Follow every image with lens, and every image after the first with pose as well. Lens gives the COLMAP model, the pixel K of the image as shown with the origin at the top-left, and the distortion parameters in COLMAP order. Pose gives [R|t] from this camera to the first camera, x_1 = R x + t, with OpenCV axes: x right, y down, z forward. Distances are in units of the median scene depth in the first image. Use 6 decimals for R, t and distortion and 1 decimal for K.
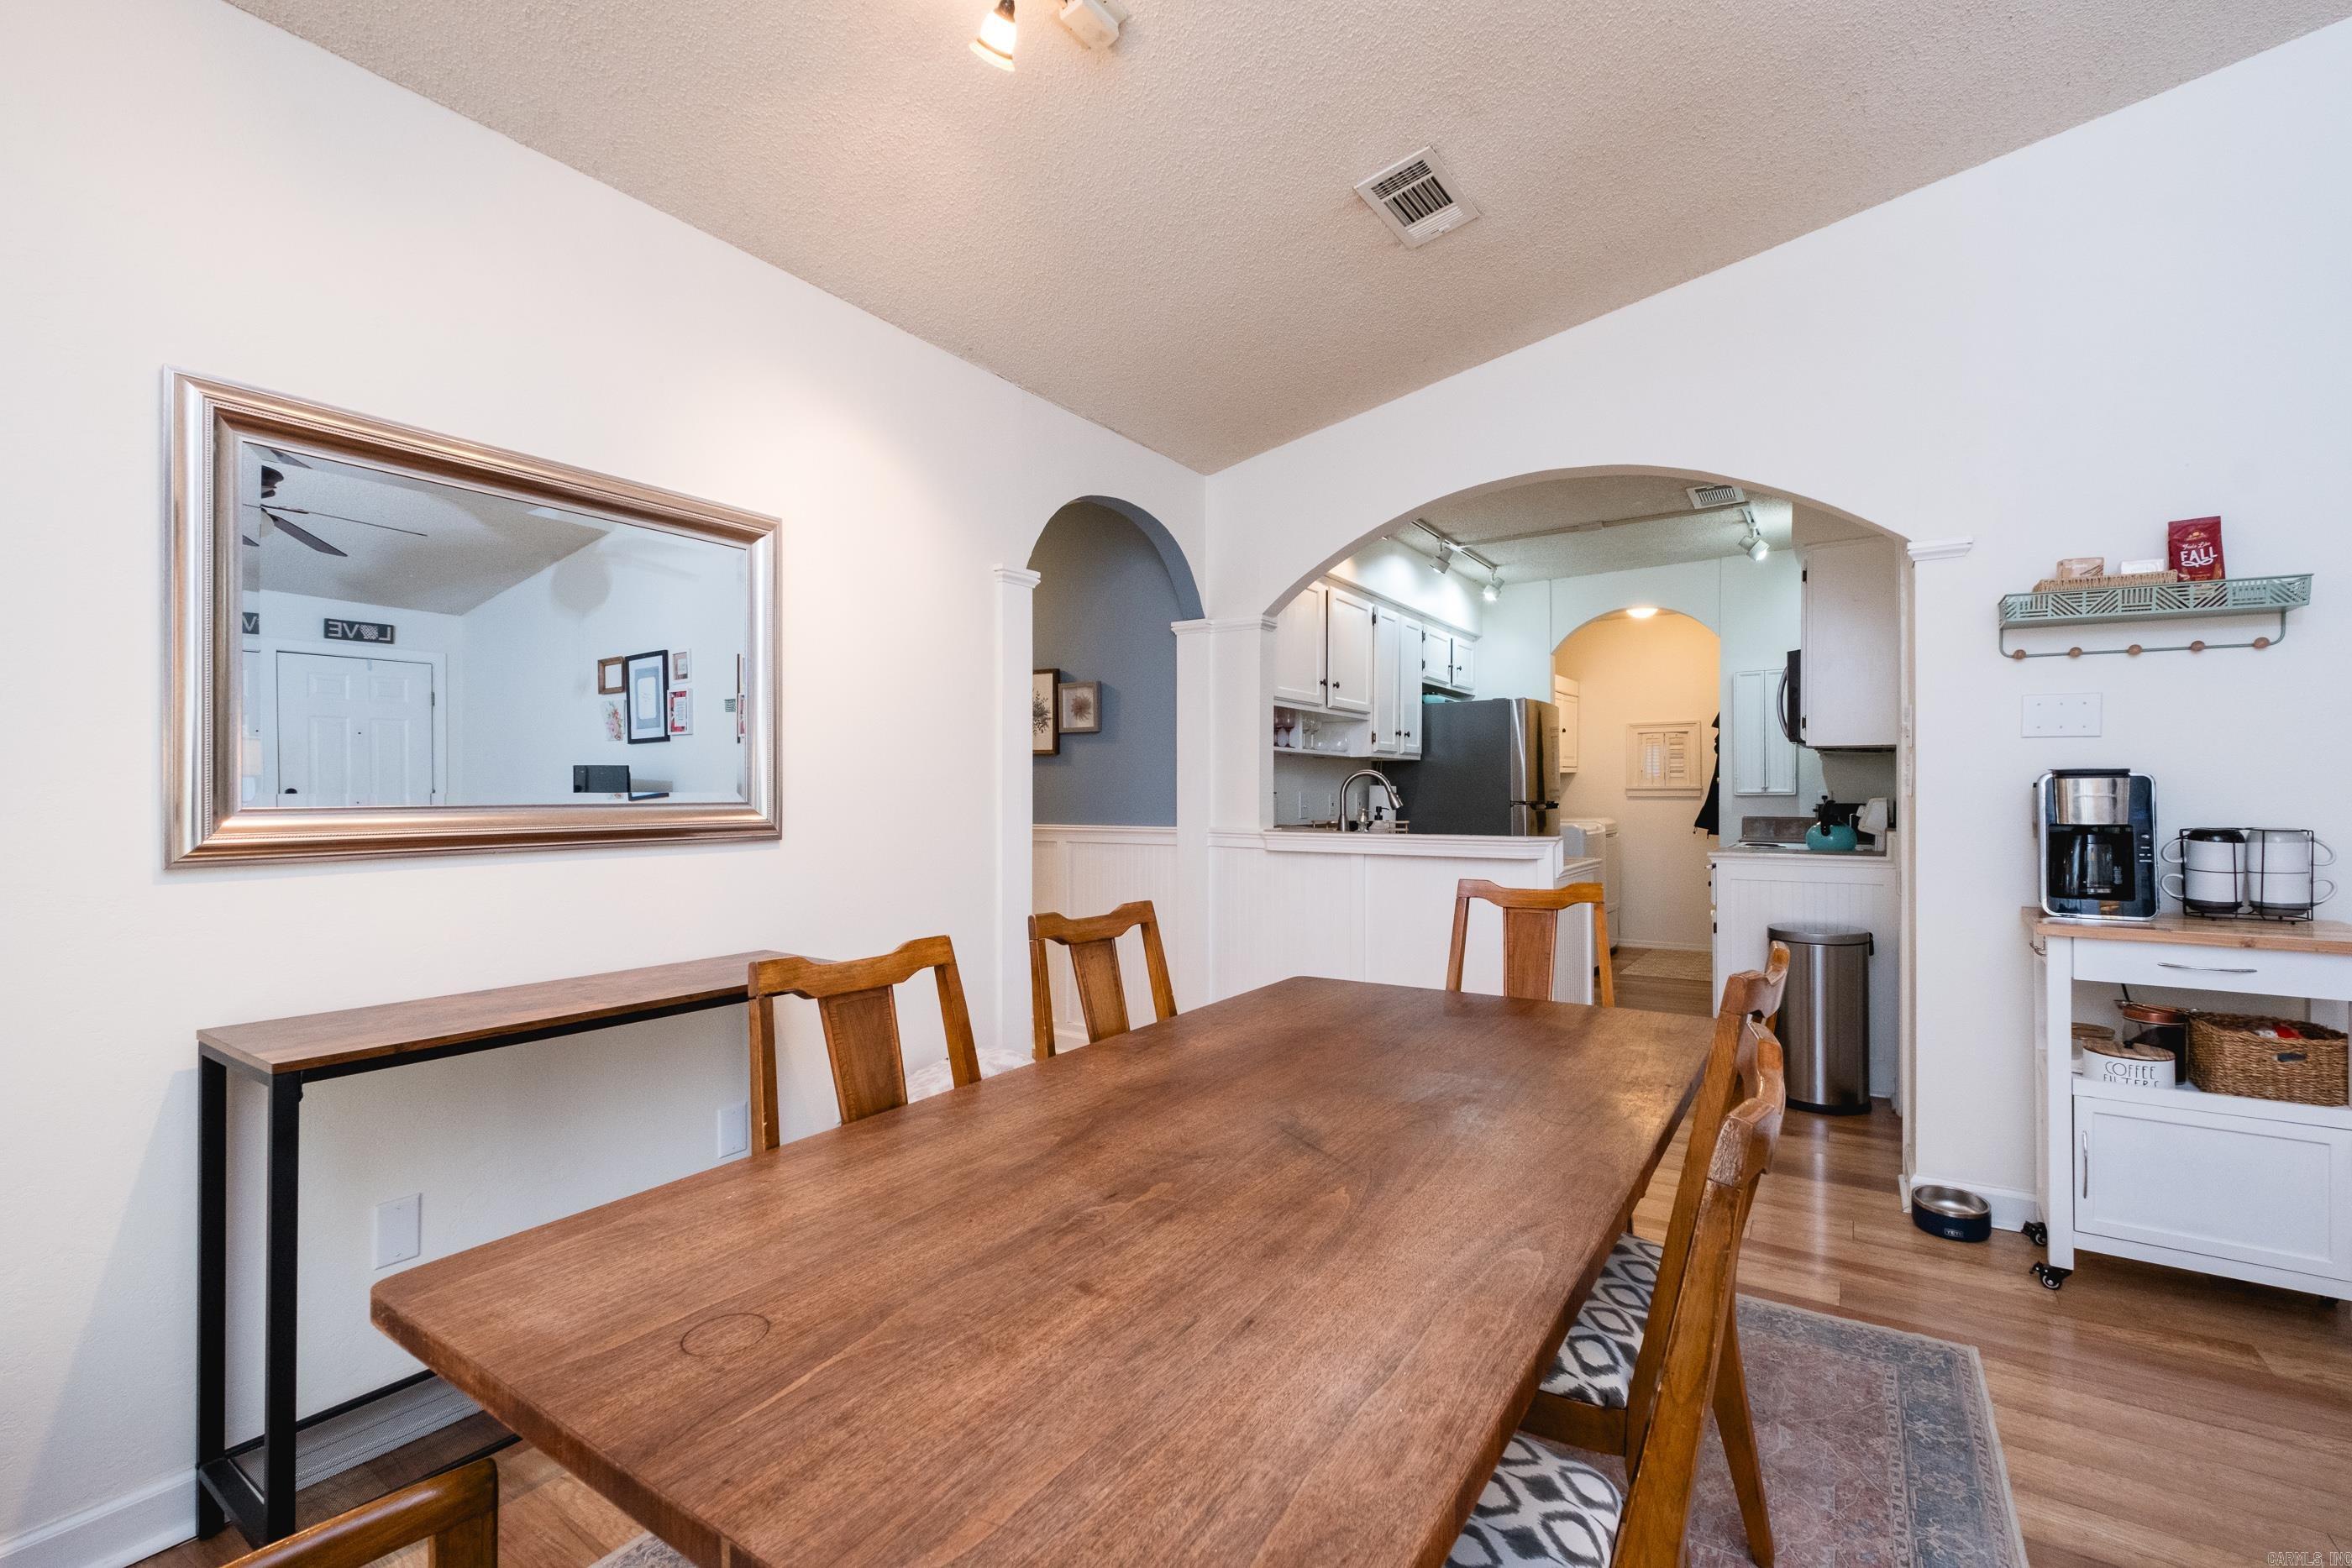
lens RADIAL K [[1021.8, 0, 1178.2], [0, 1021.8, 795.2], [0, 0, 1]] dist [0.007612, -0.005001]
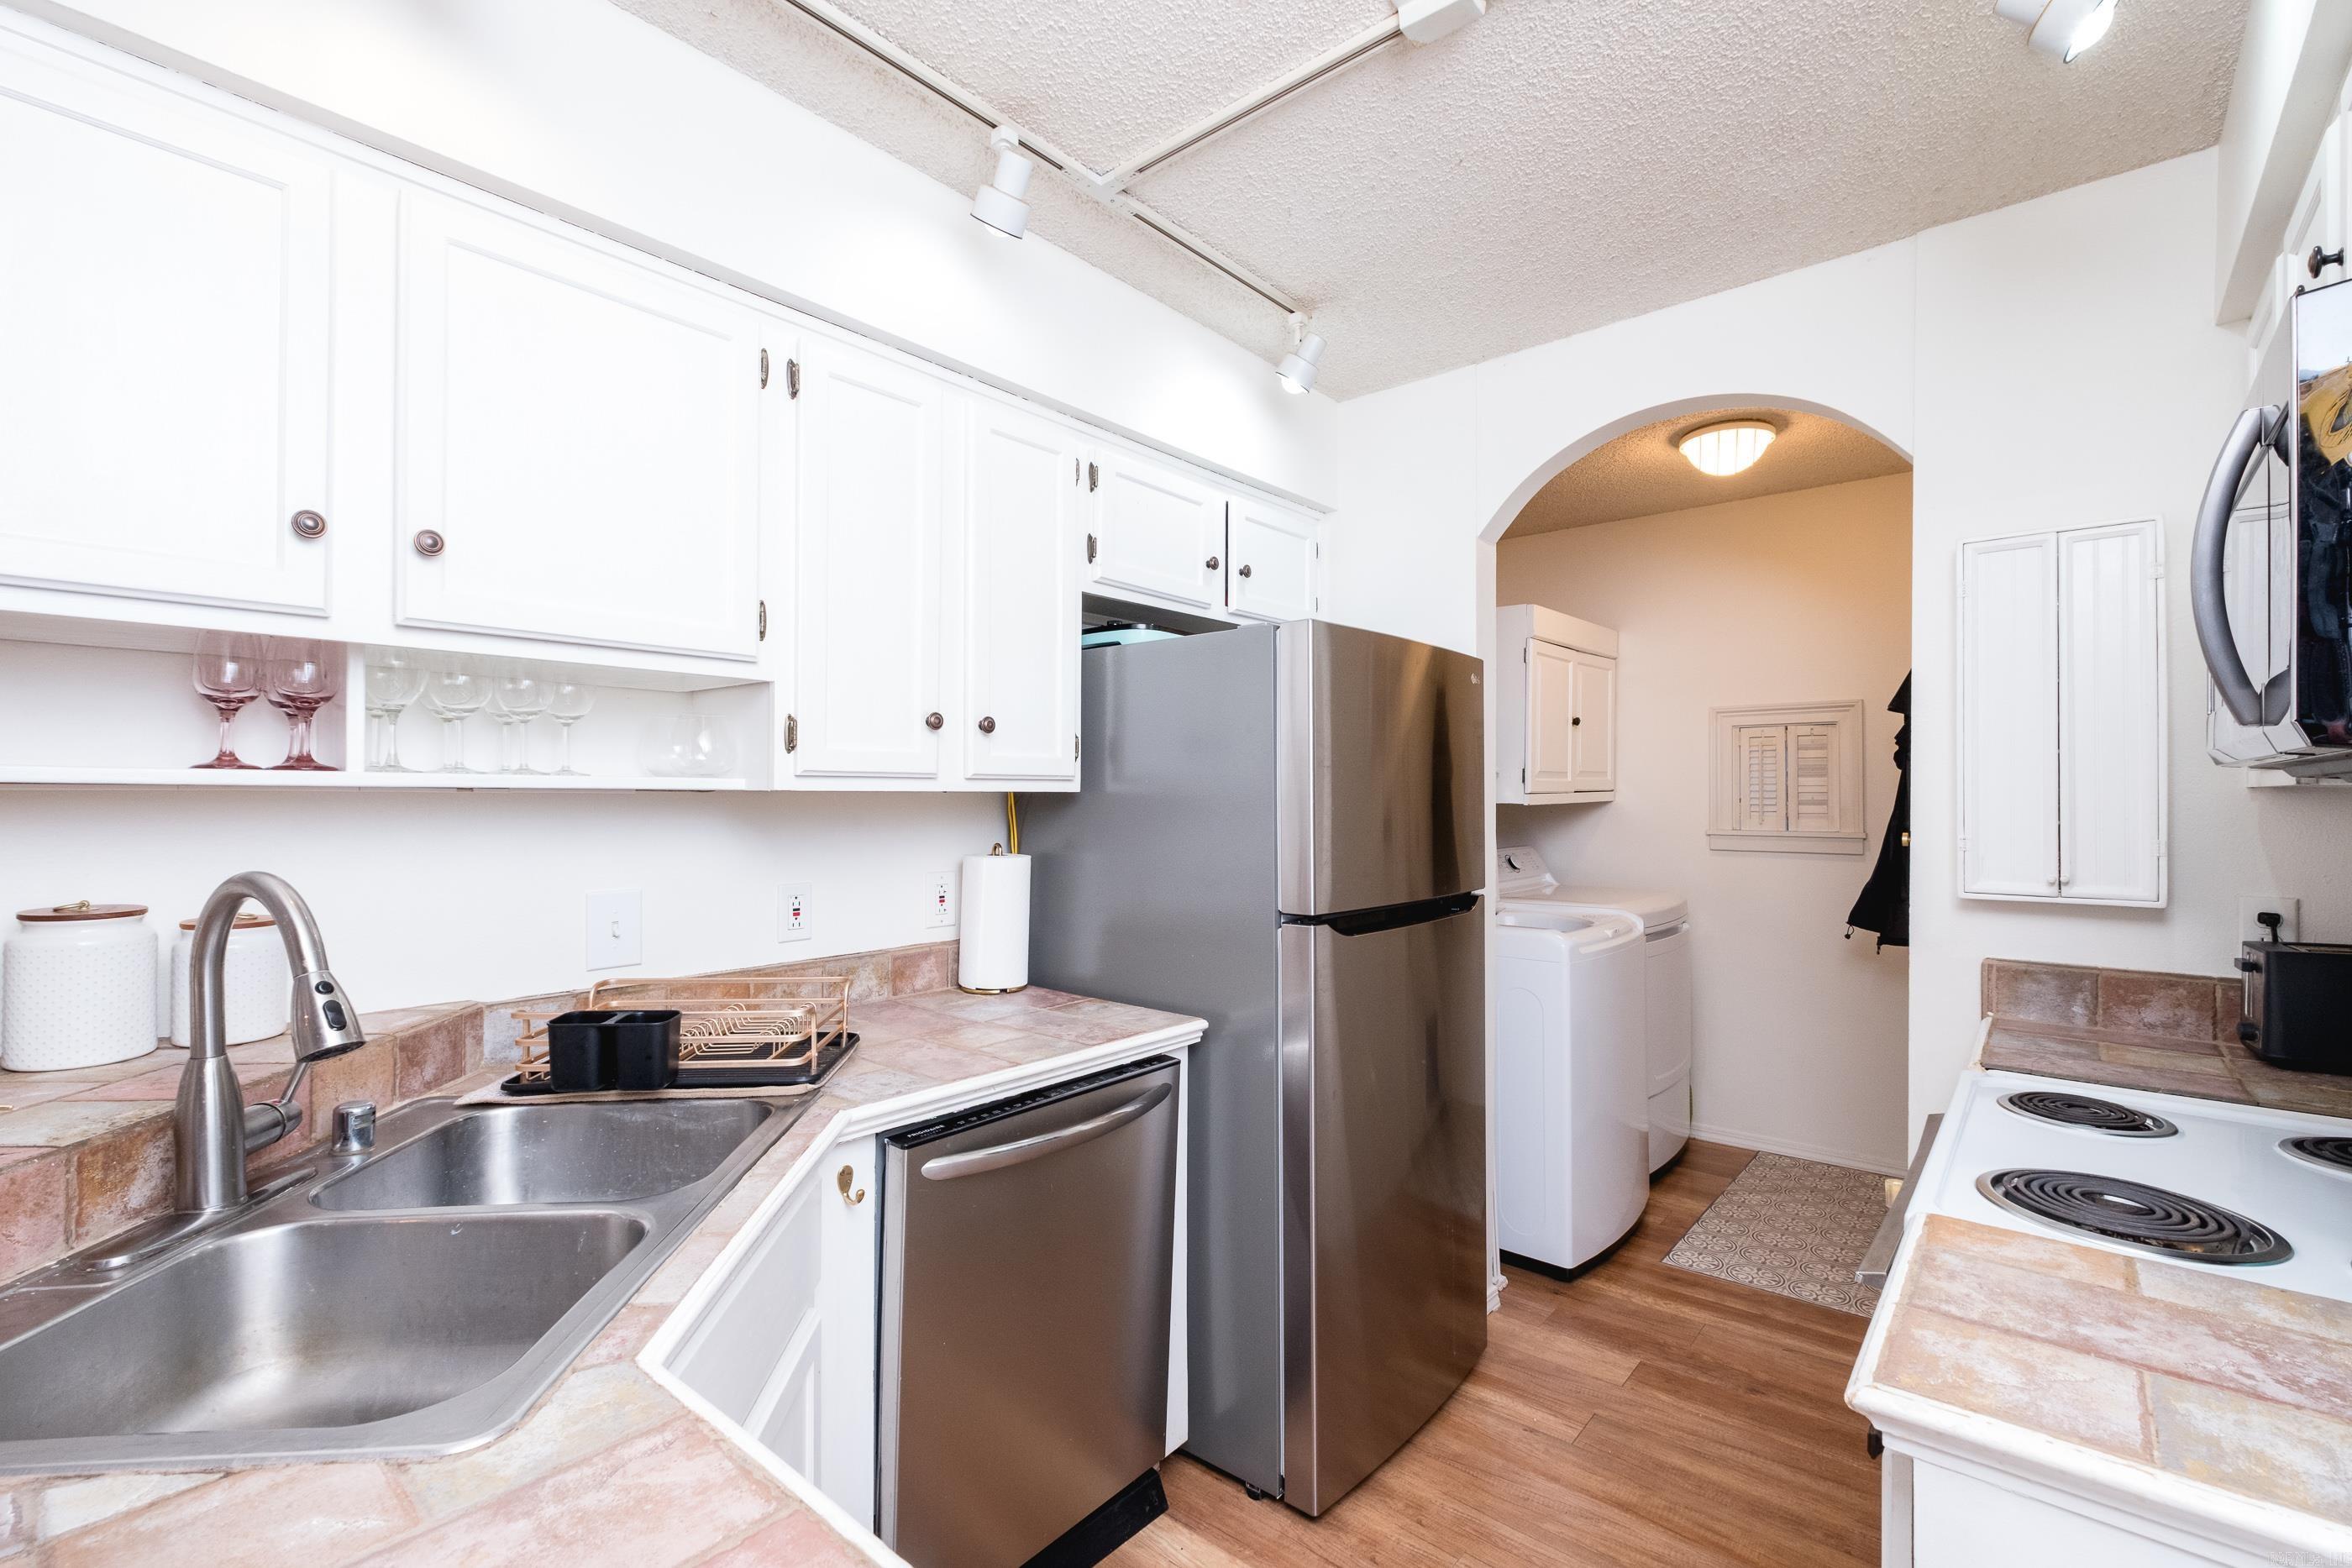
lens RADIAL K [[1021.8, 0, 1190.9], [0, 1021.8, 801.1], [0, 0, 1]] dist [0.007612, -0.005001]
pose [[0.992642, 0.001828, -0.121069, 0.339595], [-0.001310, 0.999990, 0.004359, -0.034398], [0.121076, -0.004168, 0.992635, 0.645968]]
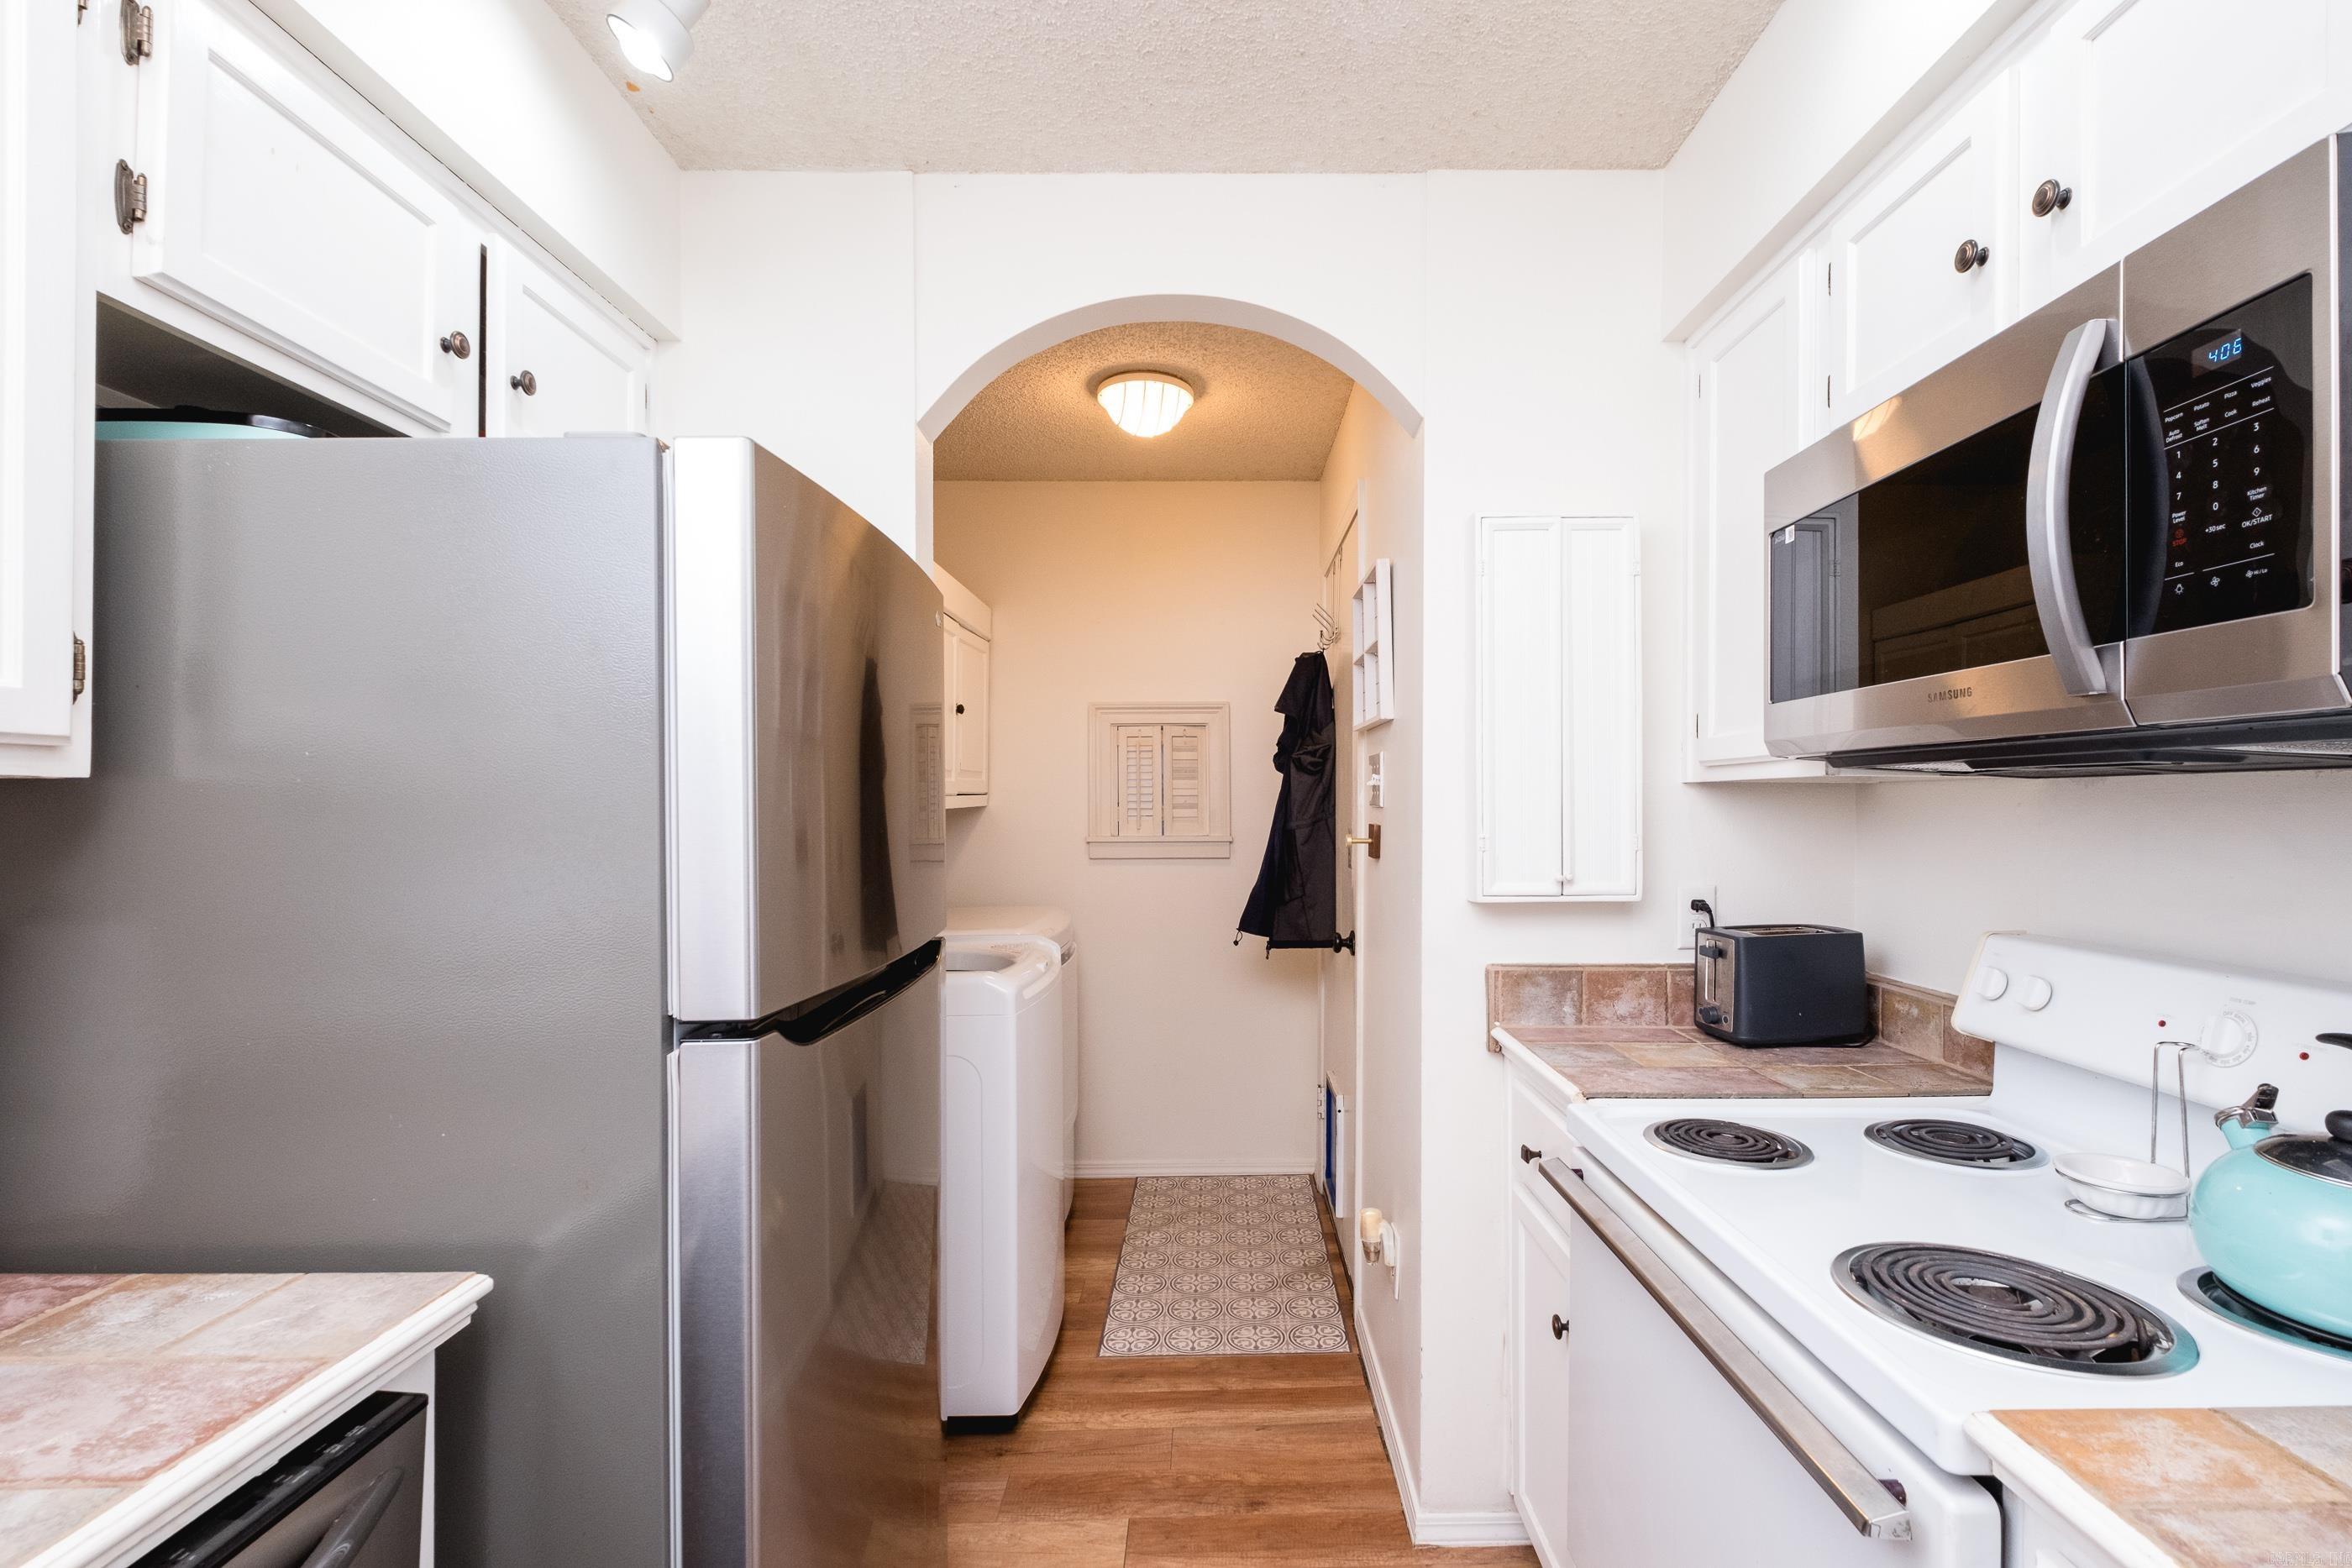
lens RADIAL K [[1021.8, 0, 1177.1], [0, 1021.8, 799.4], [0, 0, 1]] dist [0.007612, -0.005001]
pose [[0.840079, 0.000299, 0.542464, 0.304897], [0.005247, 0.999949, -0.008676, -0.029882], [-0.542439, 0.010134, 0.840034, 0.810086]]
